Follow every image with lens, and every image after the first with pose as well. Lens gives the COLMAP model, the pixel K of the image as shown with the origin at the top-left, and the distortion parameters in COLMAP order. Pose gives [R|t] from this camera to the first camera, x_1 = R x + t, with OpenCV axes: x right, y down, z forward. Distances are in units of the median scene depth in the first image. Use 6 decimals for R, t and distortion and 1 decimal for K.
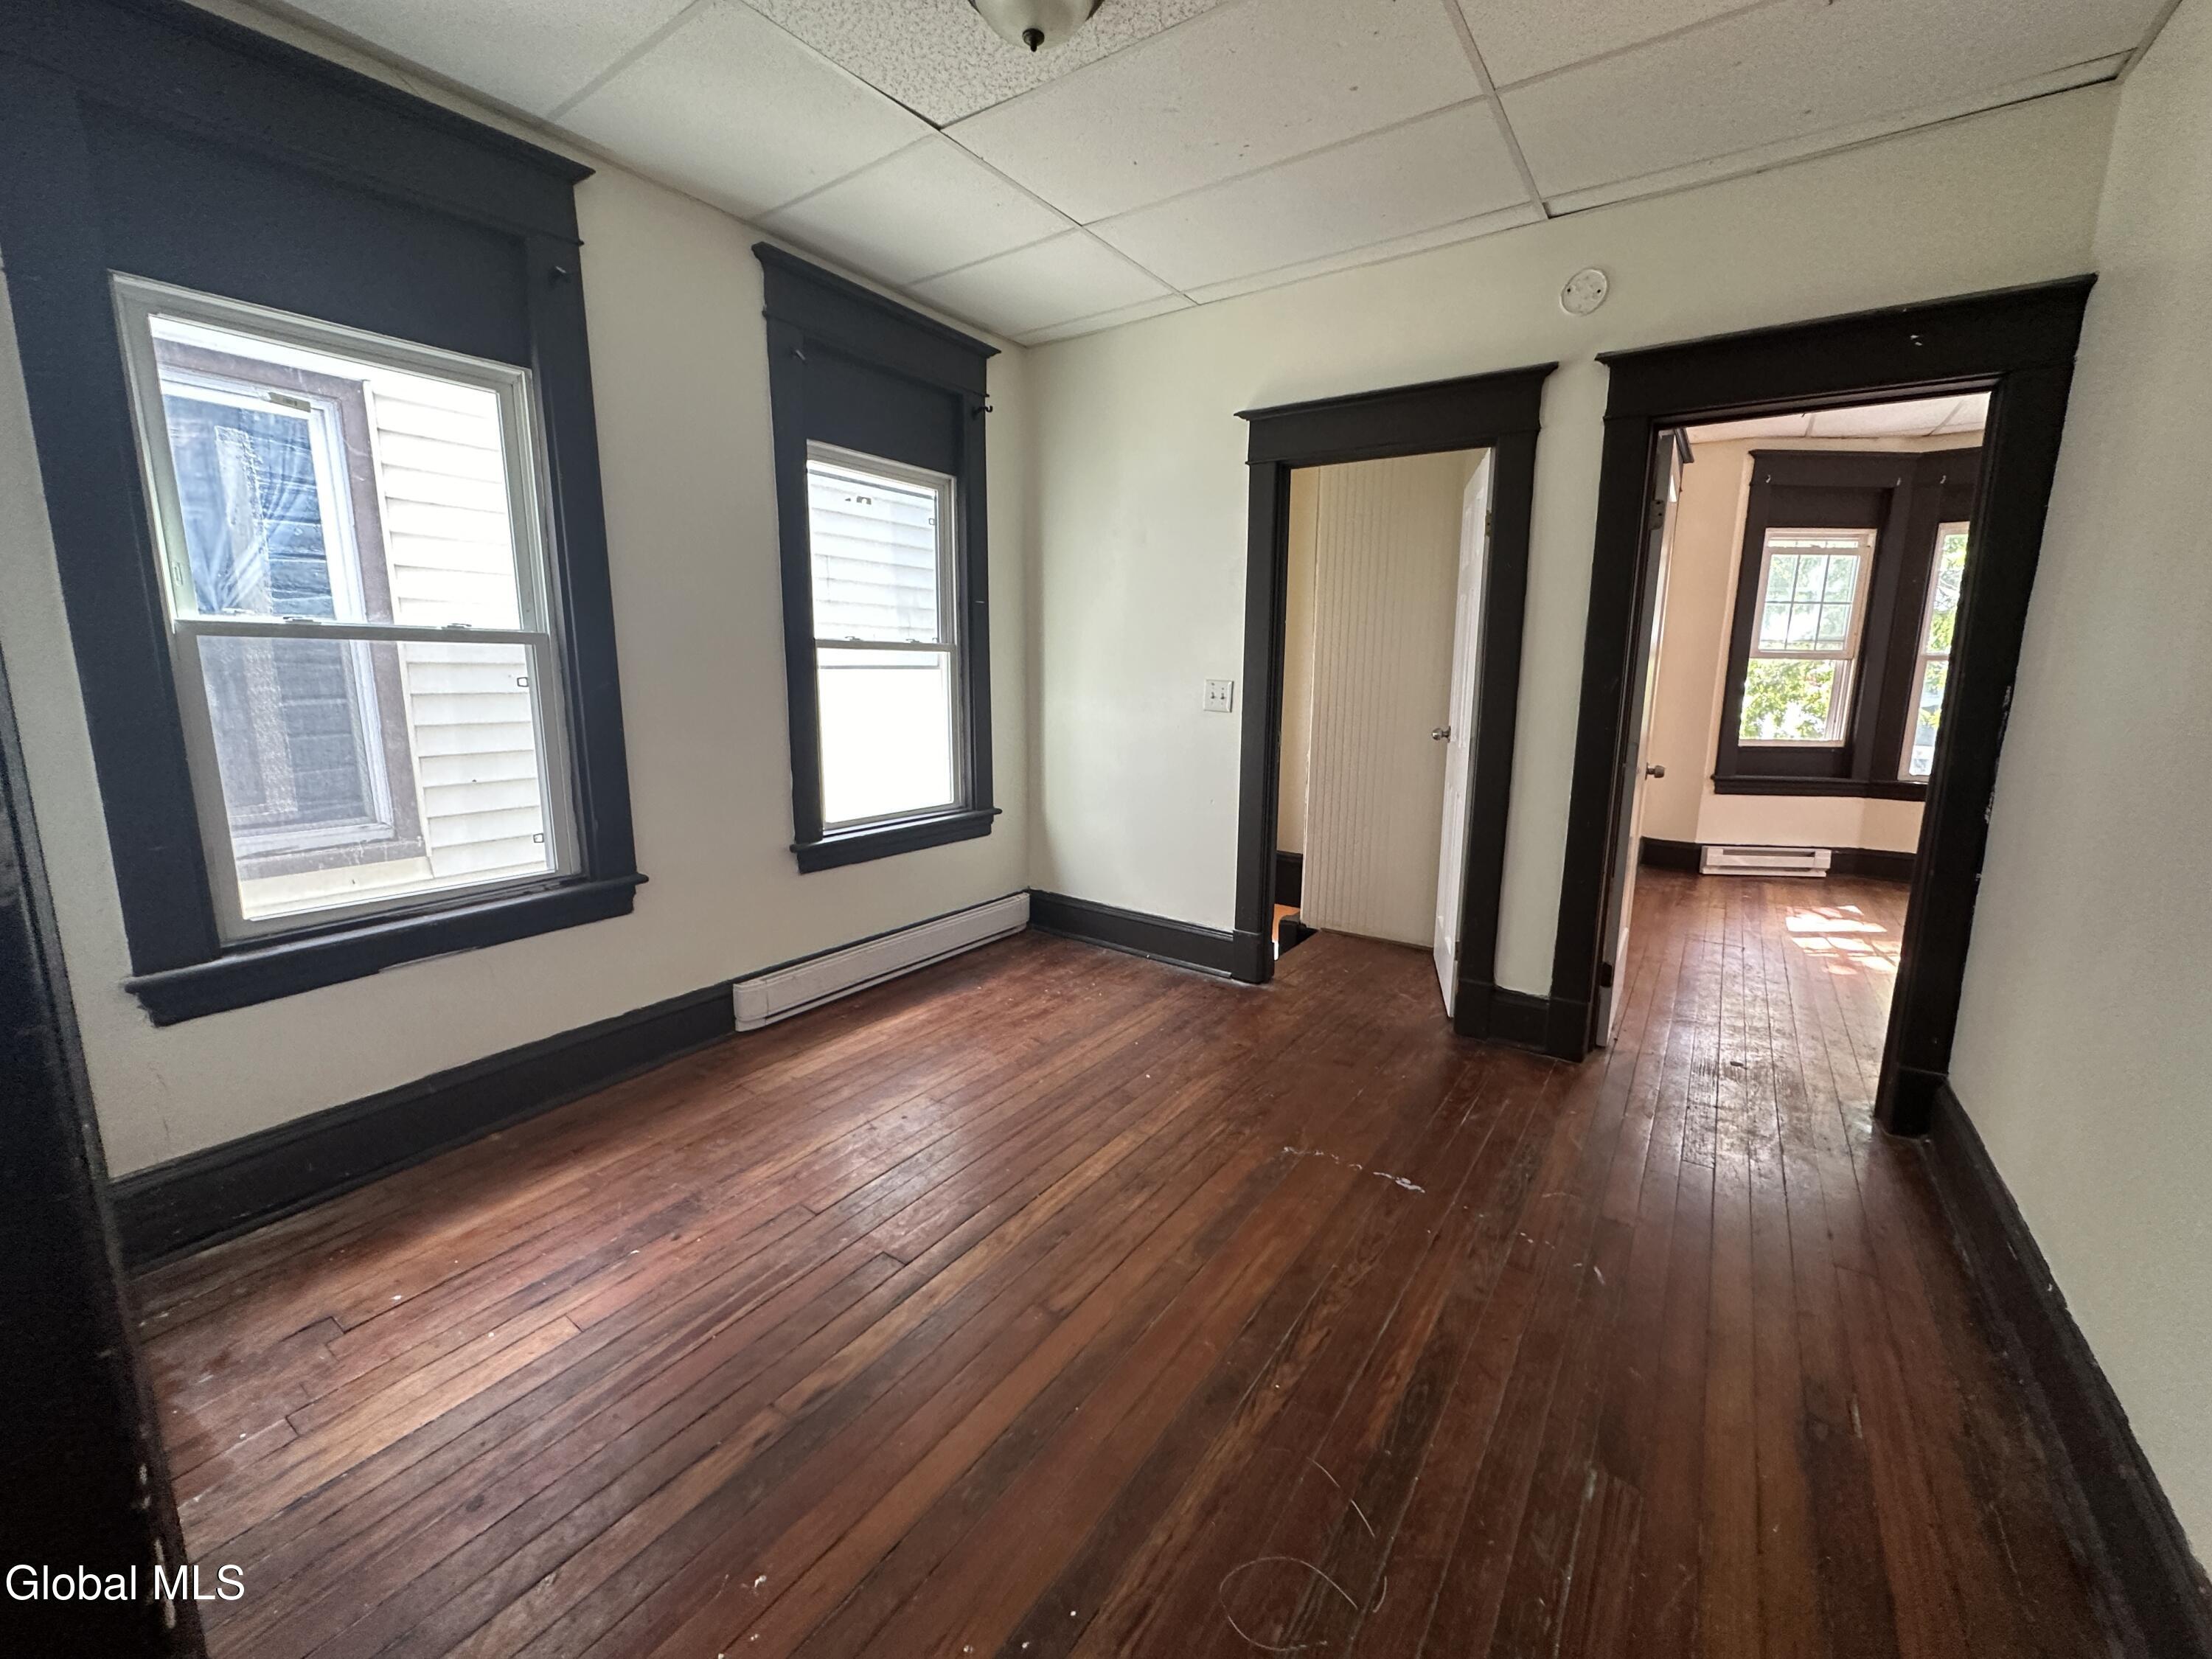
lens RADIAL K [[887.6, 0, 1101.3], [0, 887.6, 819.0], [0, 0, 1]] dist [-0.003127, -0.001319]
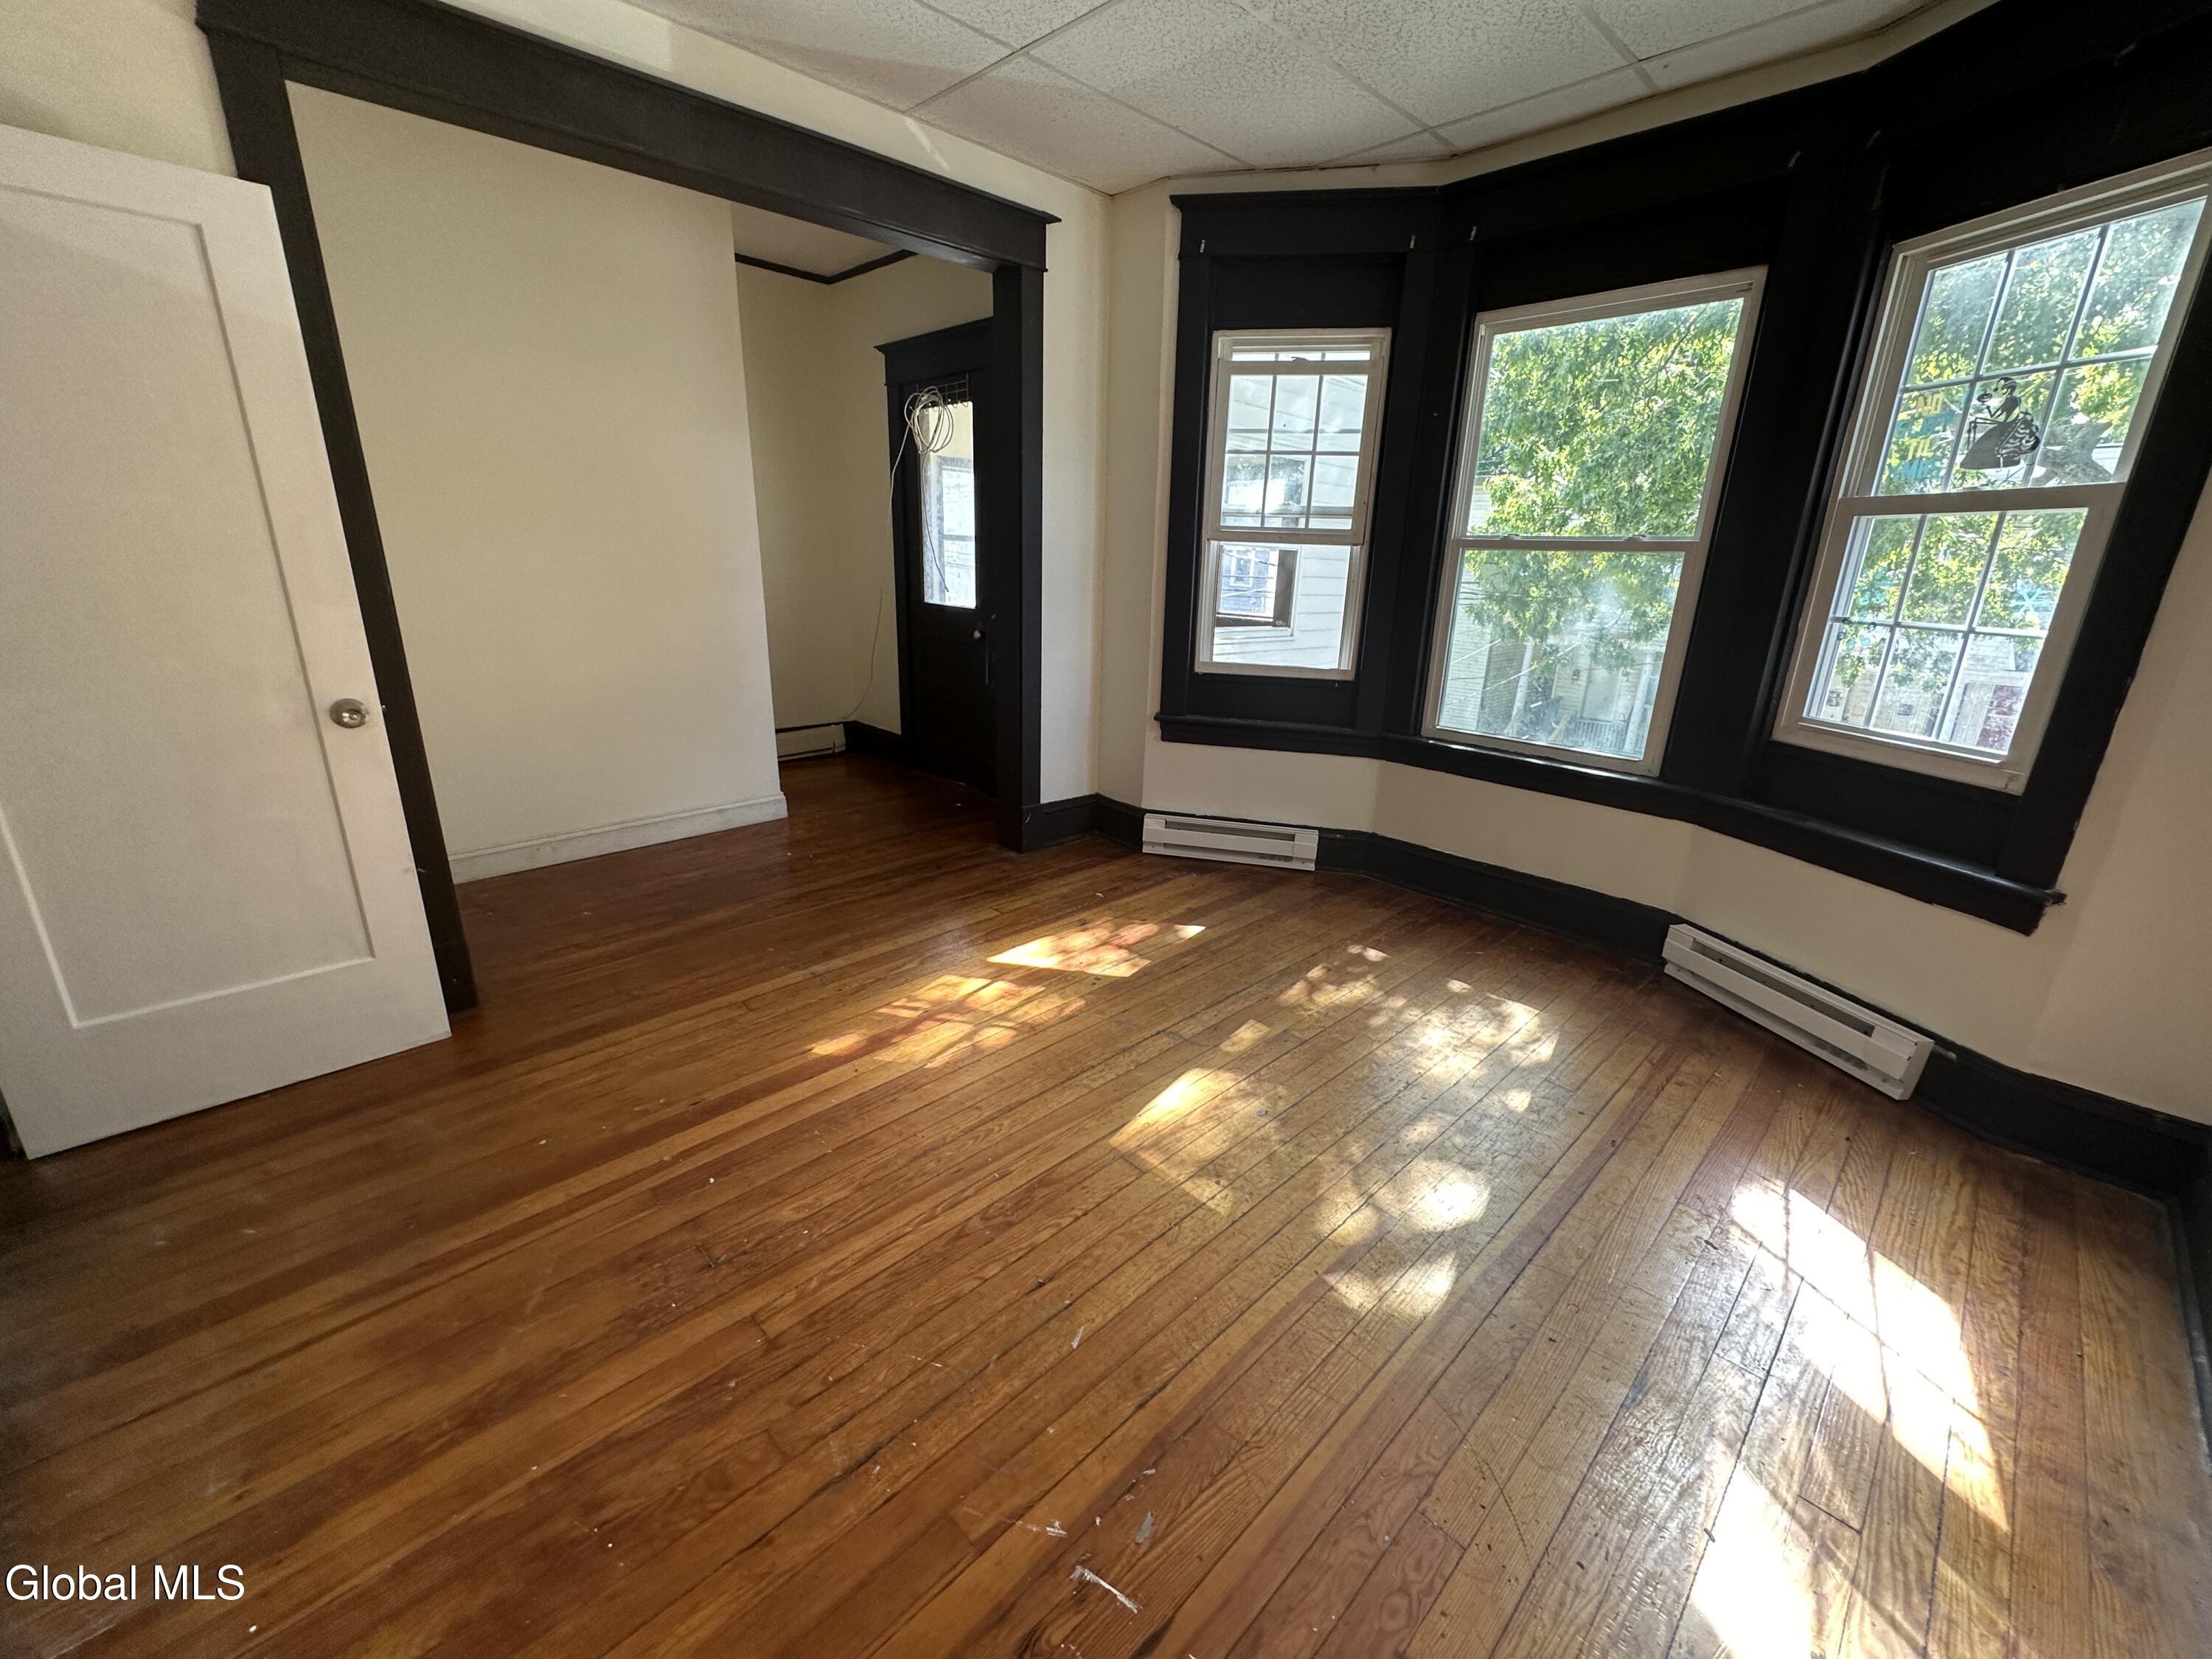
lens RADIAL K [[887.6, 0, 1108.5], [0, 887.6, 825.6], [0, 0, 1]] dist [-0.003127, -0.001319]
pose [[0.981659, 0.064922, -0.179248, 0.783255], [-0.042959, 0.991377, 0.123798, -0.047020], [0.185740, -0.113827, 0.975984, 0.302636]]
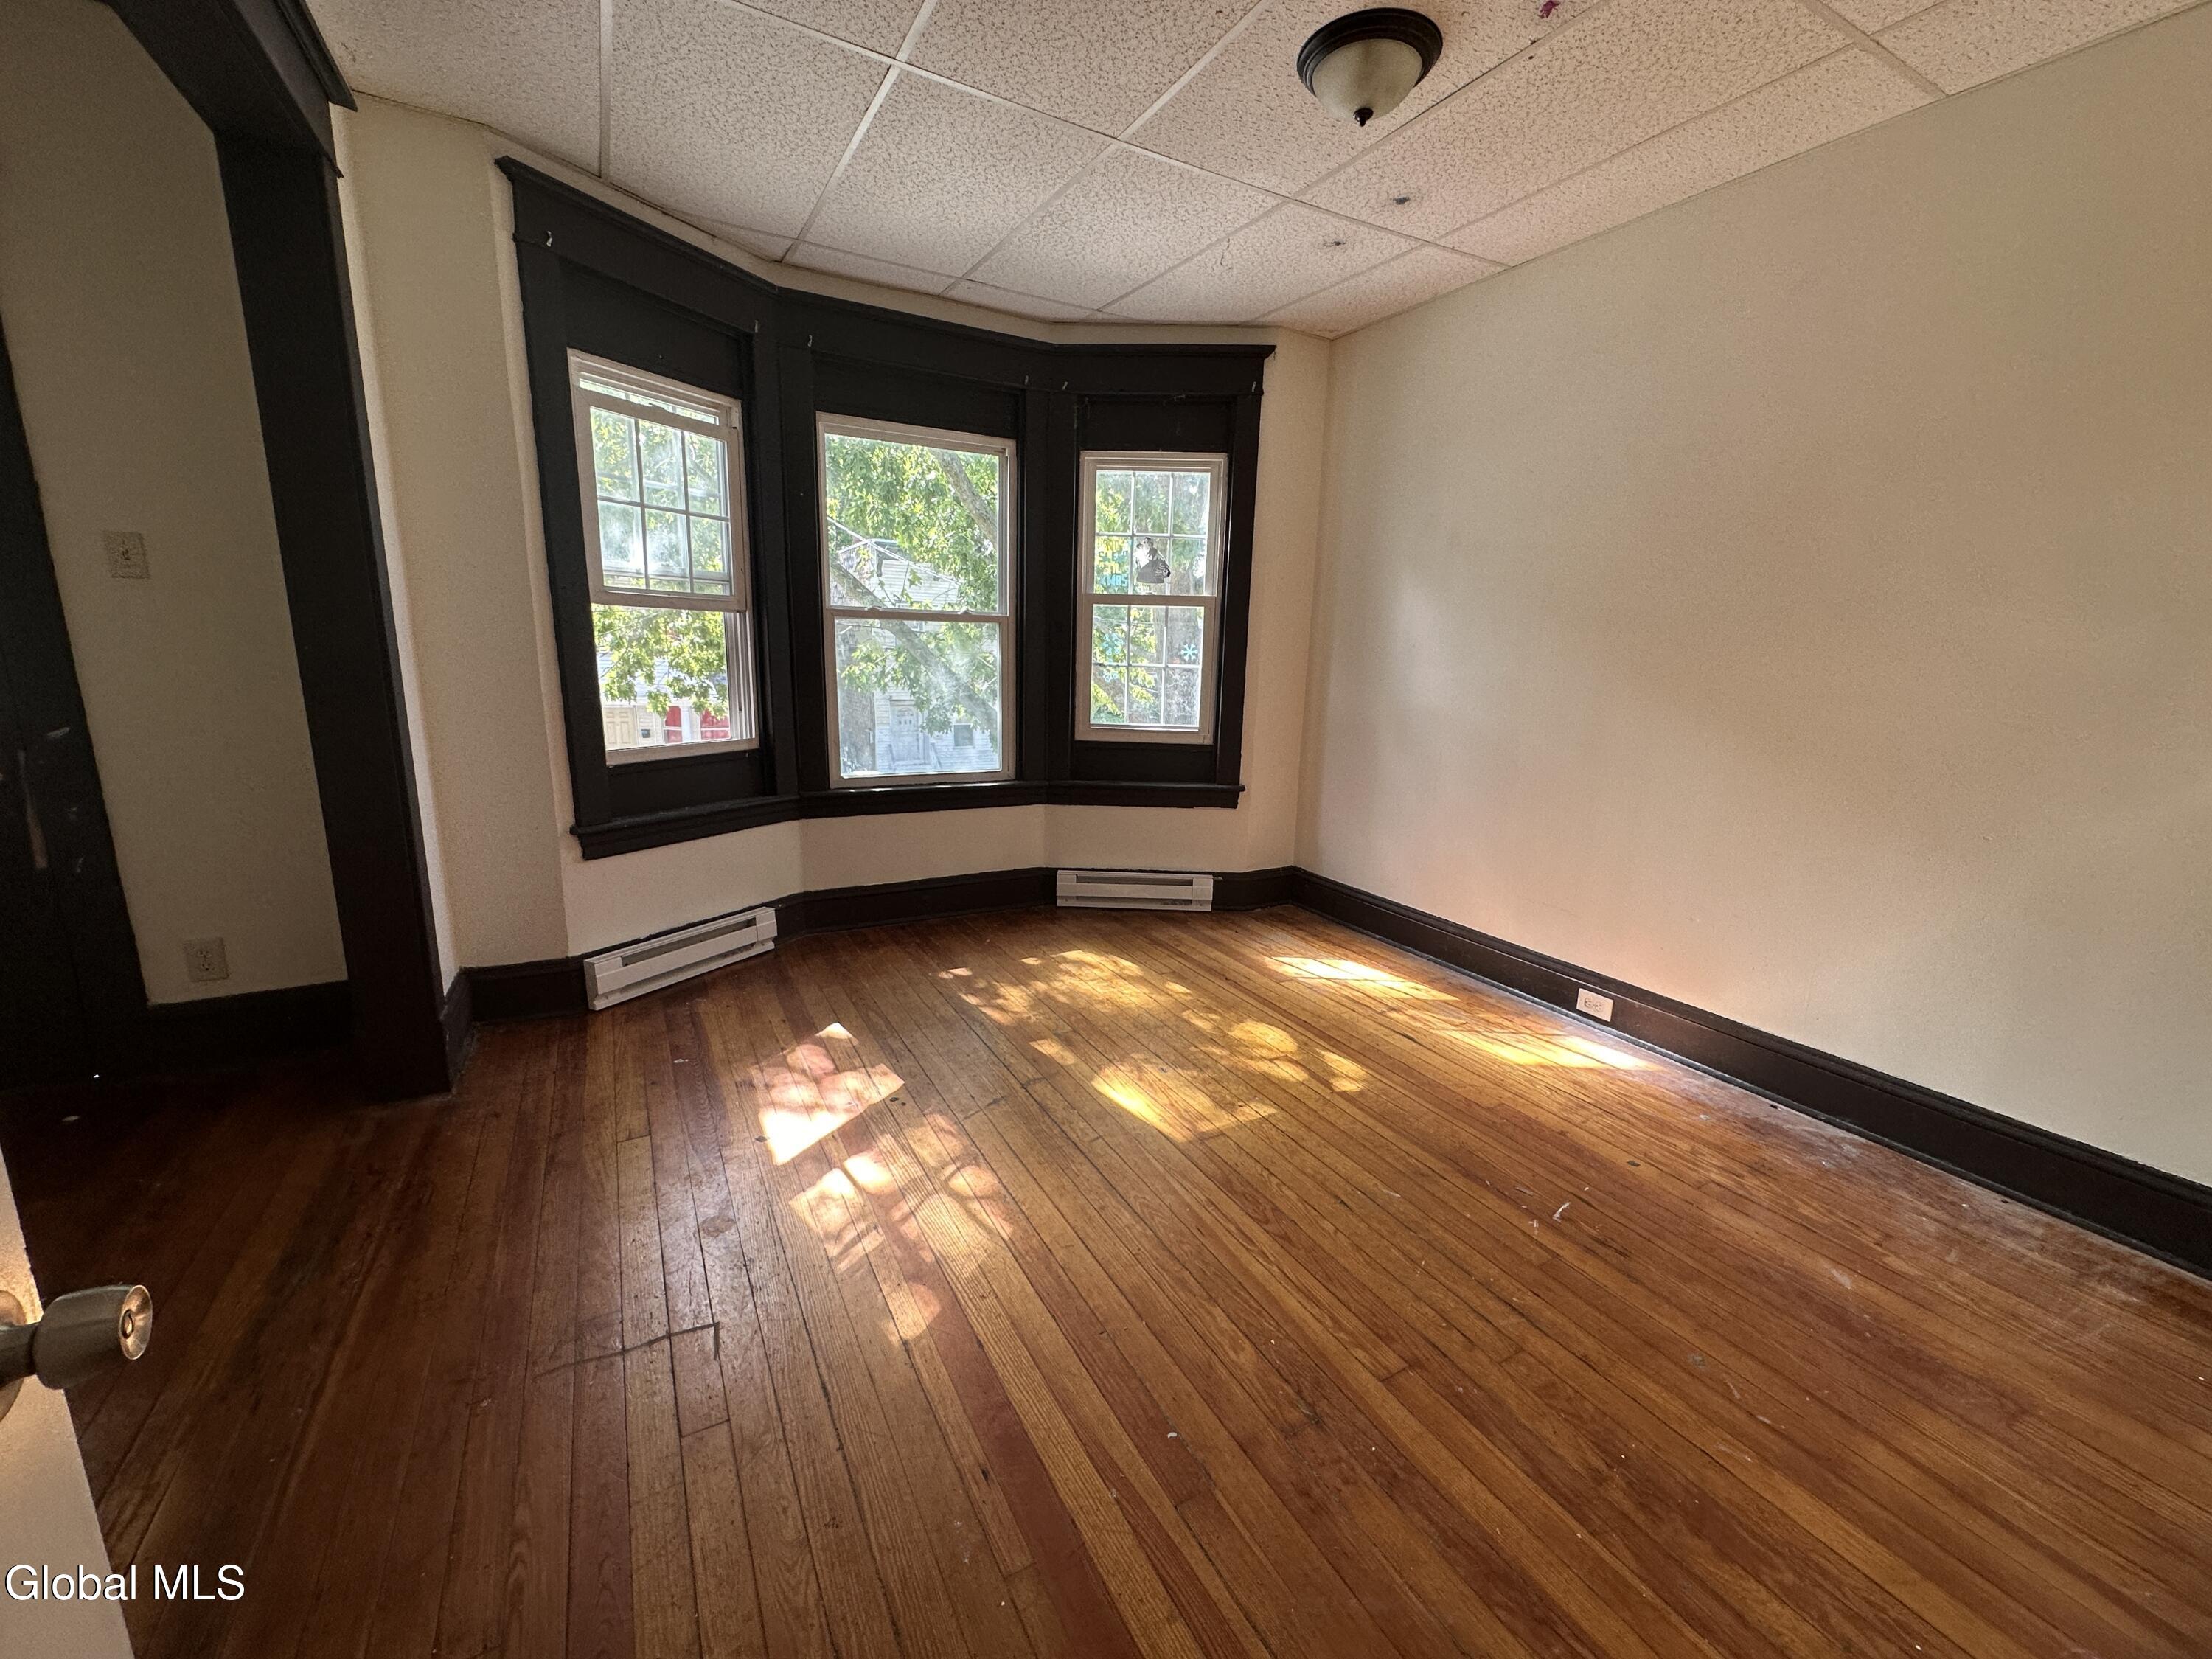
lens RADIAL K [[887.6, 0, 1104.6], [0, 887.6, 823.7], [0, 0, 1]] dist [-0.003127, -0.001319]
pose [[0.434223, -0.185486, 0.881502, 0.364489], [0.132758, 0.981062, 0.141040, -0.083878], [-0.890969, 0.055784, 0.450625, 0.482352]]
